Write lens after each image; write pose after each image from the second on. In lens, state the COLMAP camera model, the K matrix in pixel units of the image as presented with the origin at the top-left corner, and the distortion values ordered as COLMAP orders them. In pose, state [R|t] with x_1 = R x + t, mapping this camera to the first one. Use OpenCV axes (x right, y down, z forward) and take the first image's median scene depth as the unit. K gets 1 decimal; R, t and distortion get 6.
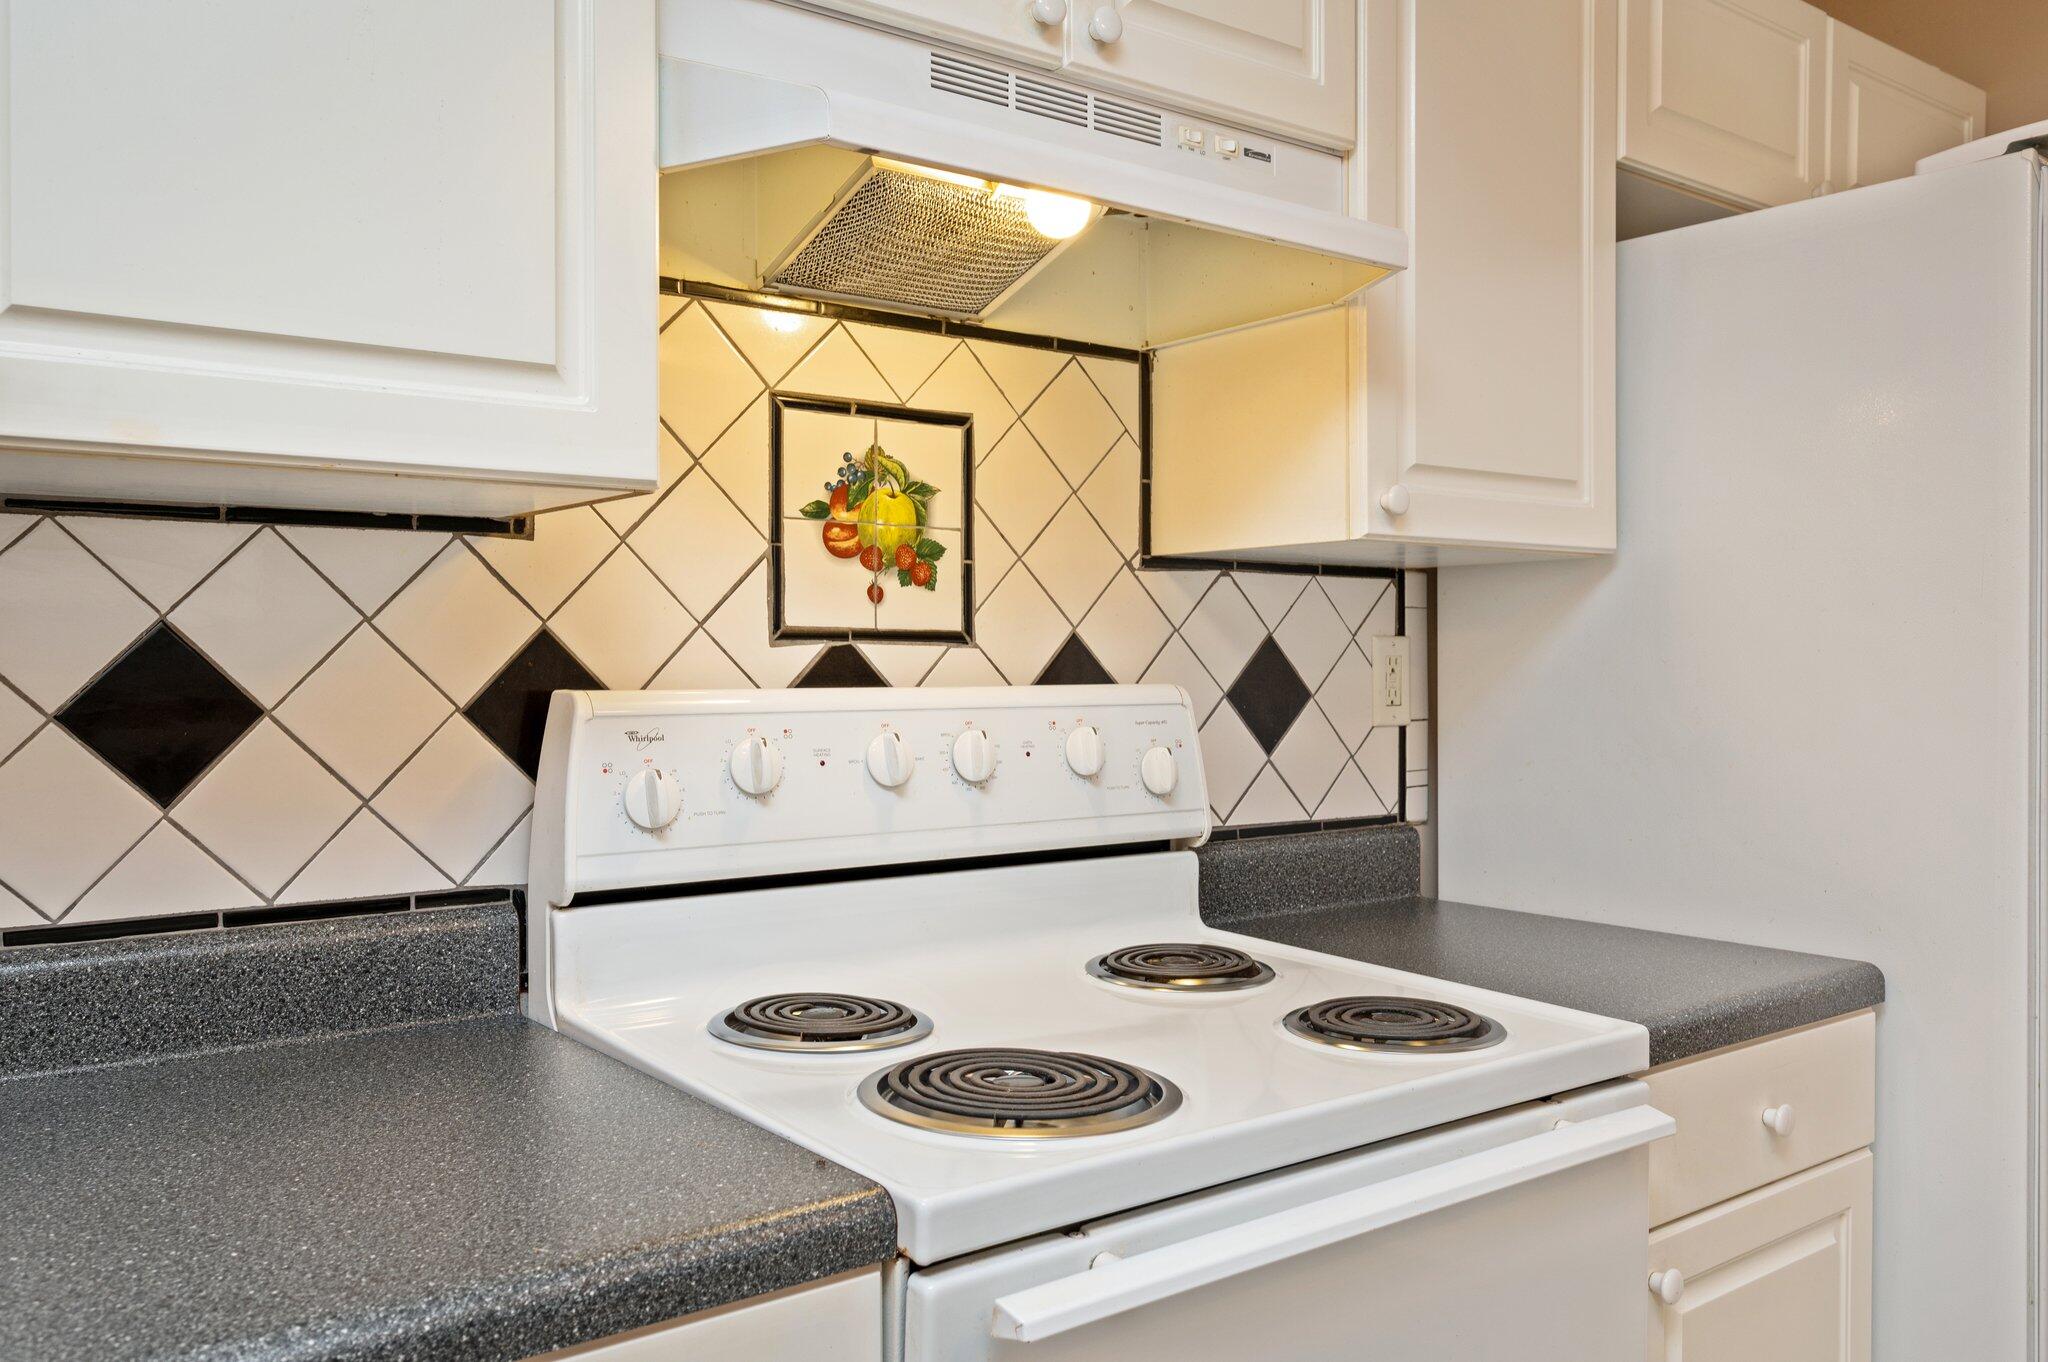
lens RADIAL K [[1632.7, 0, 1024.0], [0, 1632.7, 681.0], [0, 0, 1]] dist [0.000589, -0.002399]
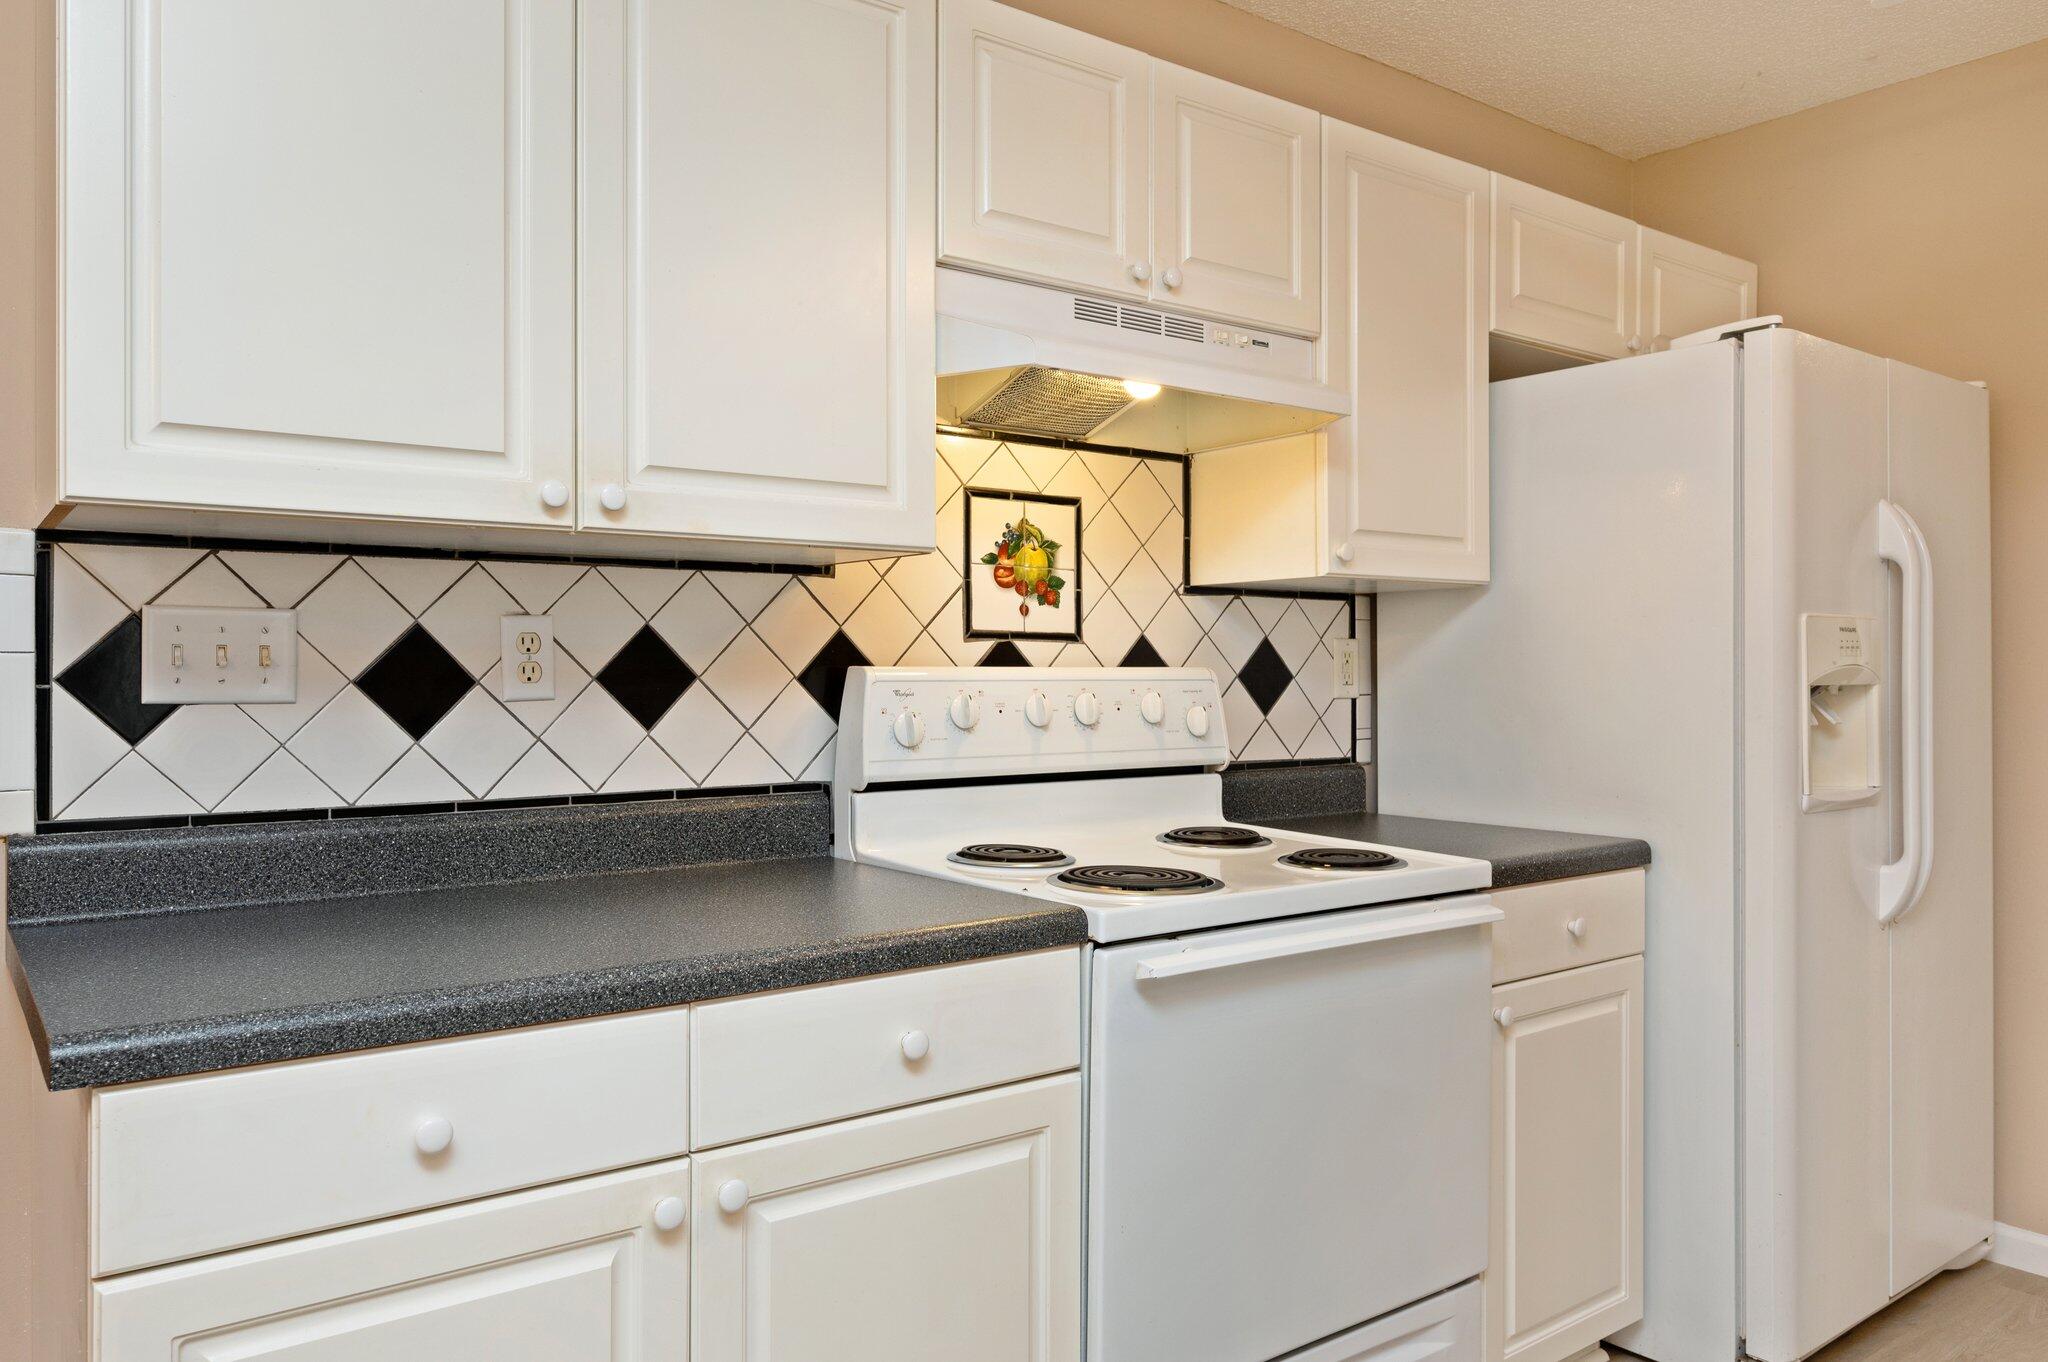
lens RADIAL K [[1459.2, 0, 1024.0], [0, 1459.2, 681.0], [0, 0, 1]] dist [-0.004828, -0.001190]
pose [[0.999984, -0.000370, -0.005725, -0.084714], [0.000328, 0.999973, -0.007380, 0.028303], [0.005727, 0.007378, 0.999956, -0.456240]]
